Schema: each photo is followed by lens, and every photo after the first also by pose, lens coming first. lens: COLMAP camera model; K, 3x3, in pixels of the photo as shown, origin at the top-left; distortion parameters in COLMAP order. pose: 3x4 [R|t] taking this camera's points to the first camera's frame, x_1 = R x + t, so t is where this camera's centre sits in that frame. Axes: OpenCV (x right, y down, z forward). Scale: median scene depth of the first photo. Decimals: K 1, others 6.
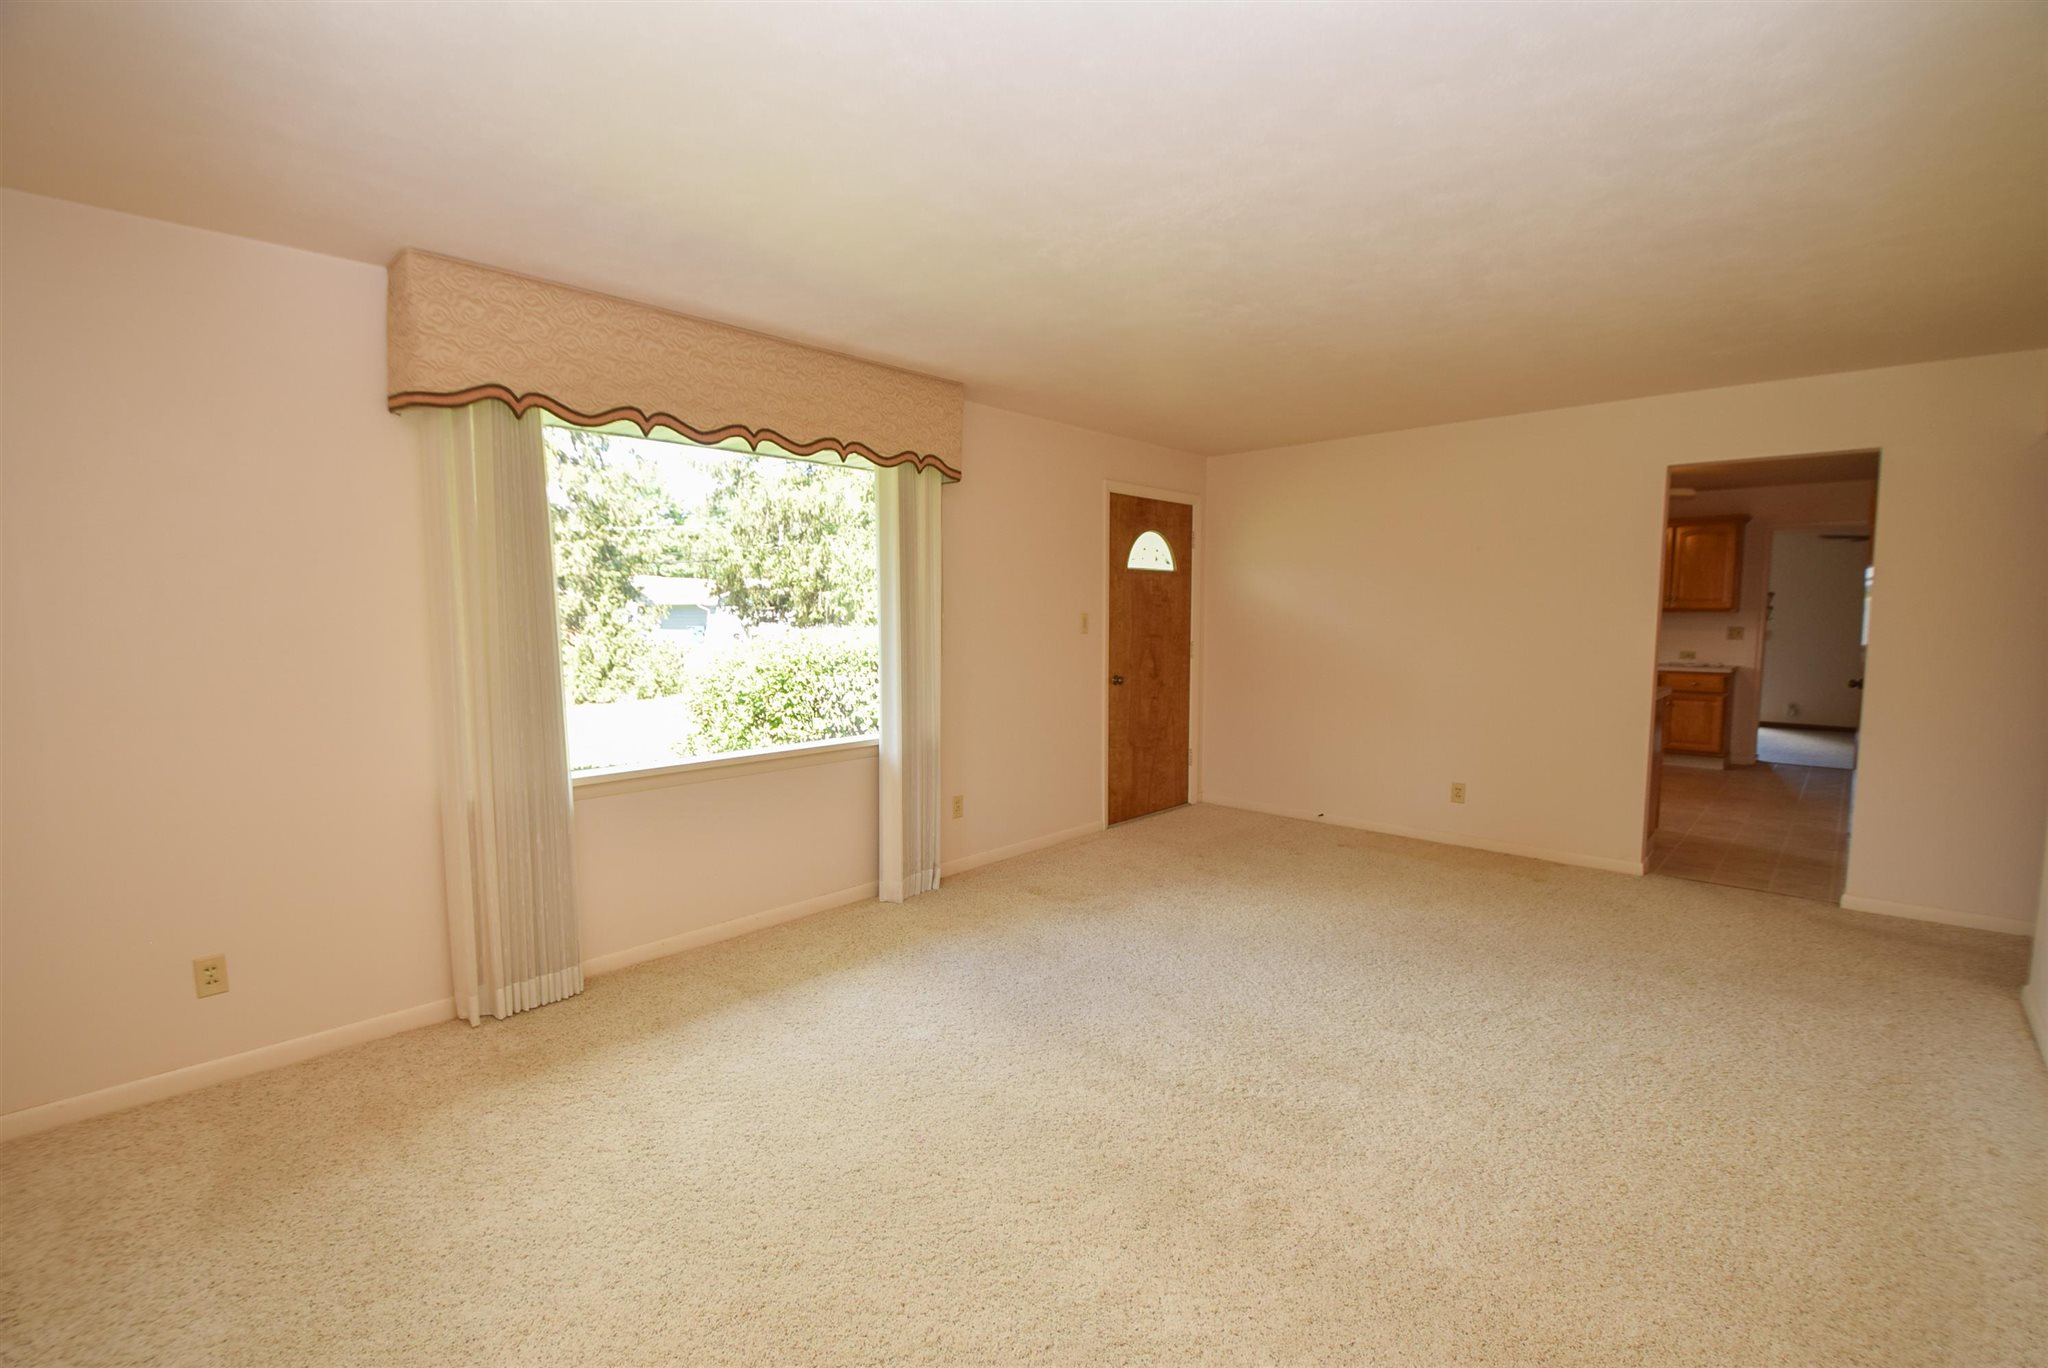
lens RADIAL K [[908.9, 0, 1007.8], [0, 908.9, 683.2], [0, 0, 1]] dist [-0.003973, -0.007377]
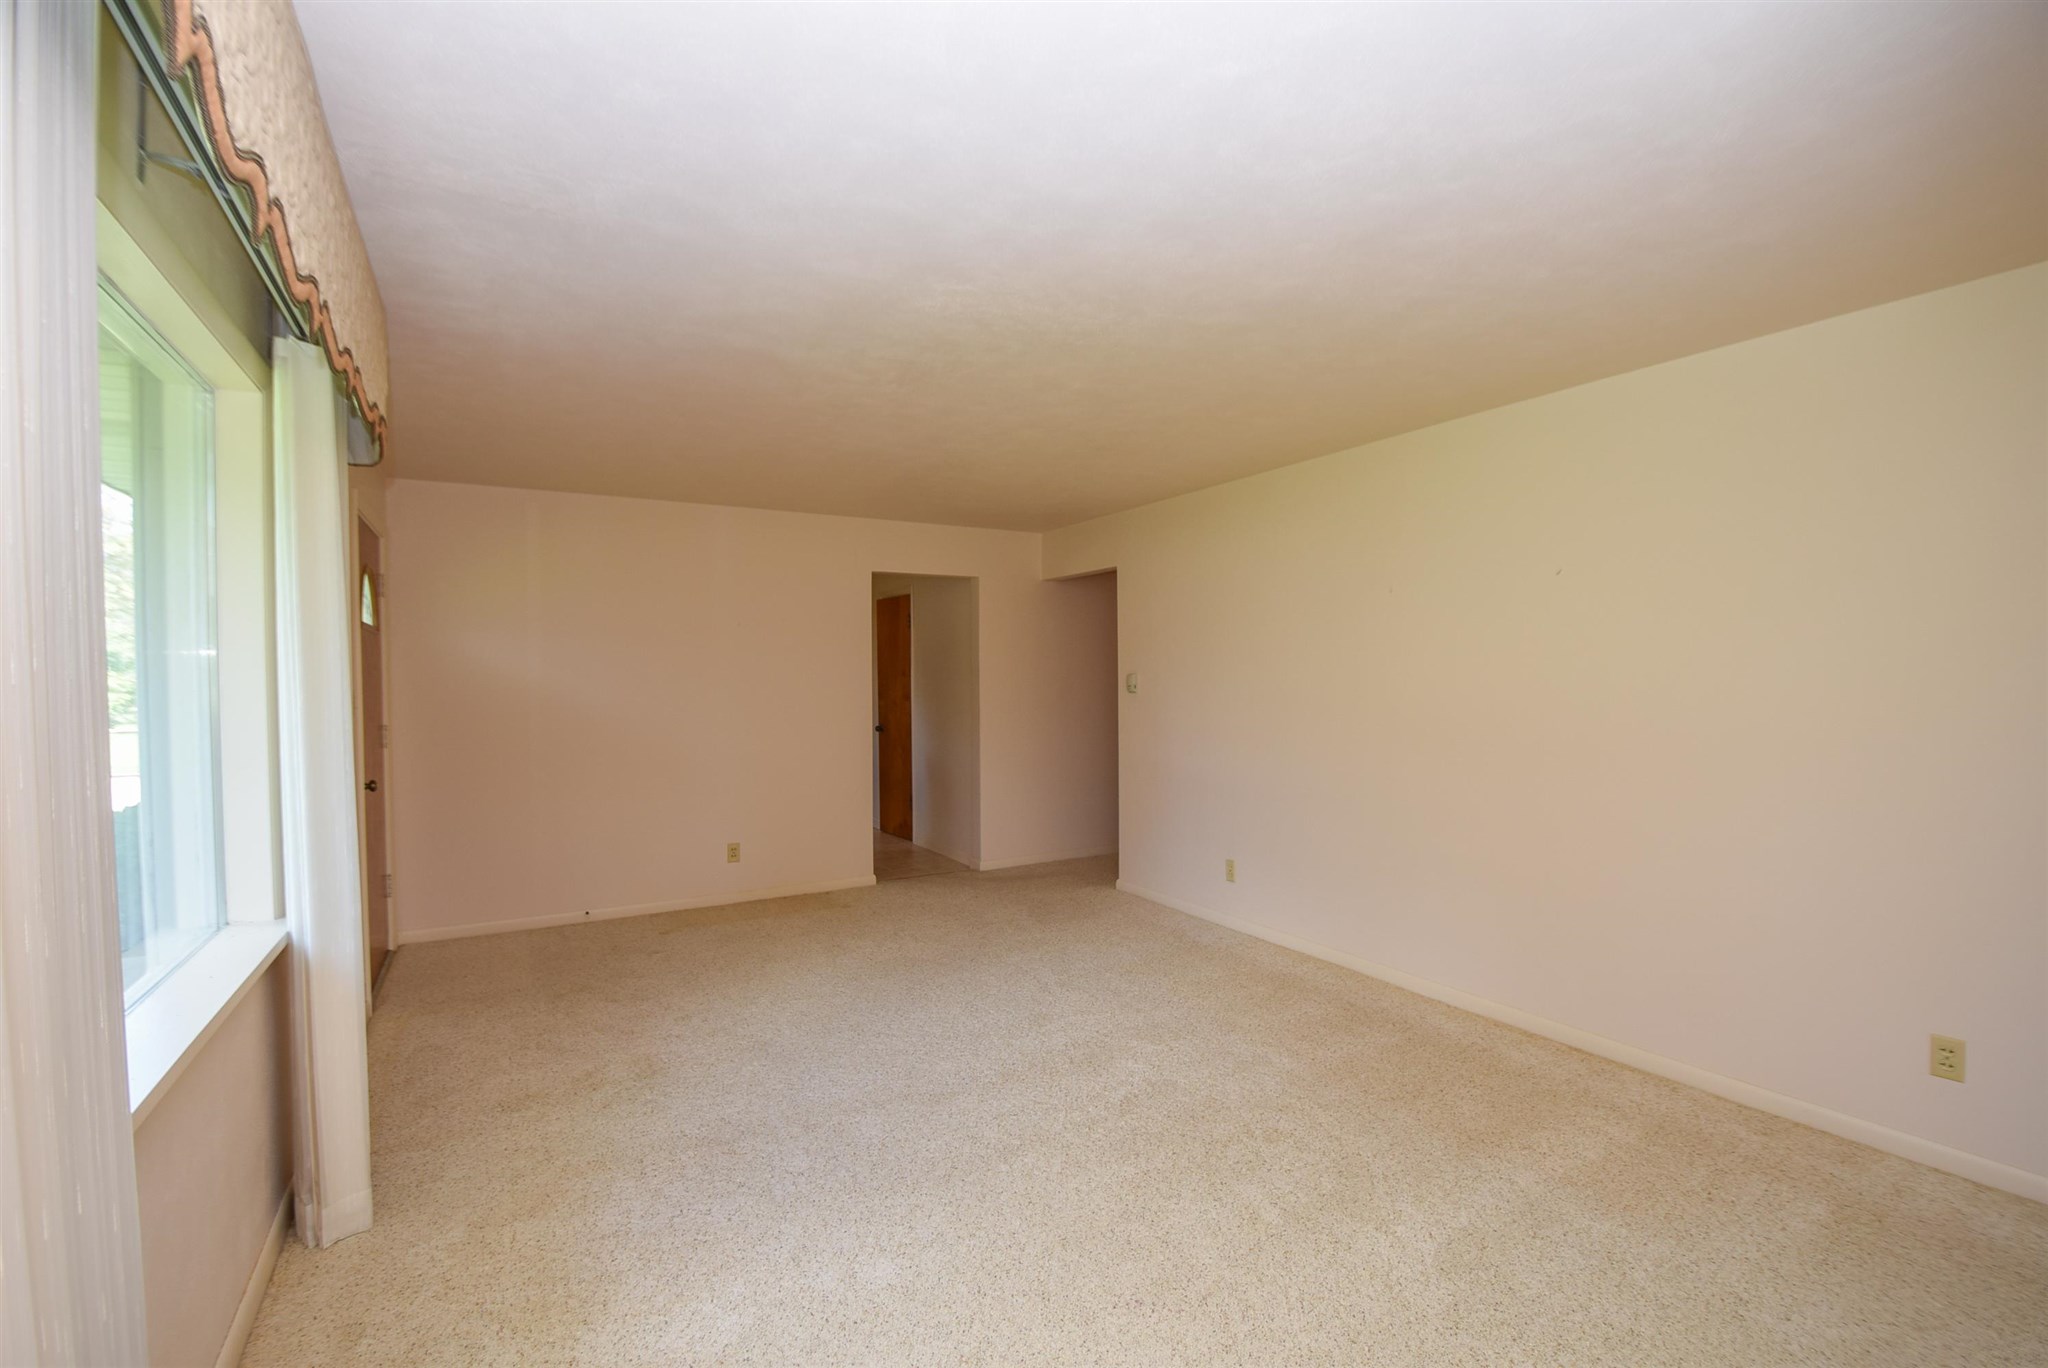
lens RADIAL K [[908.9, 0, 1022.6], [0, 908.9, 685.8], [0, 0, 1]] dist [-0.003973, -0.007377]
pose [[0.274245, -0.009503, 0.961613, -0.430111], [0.084045, 0.996362, -0.014122, -0.029473], [-0.957980, 0.084692, 0.274046, 0.384708]]
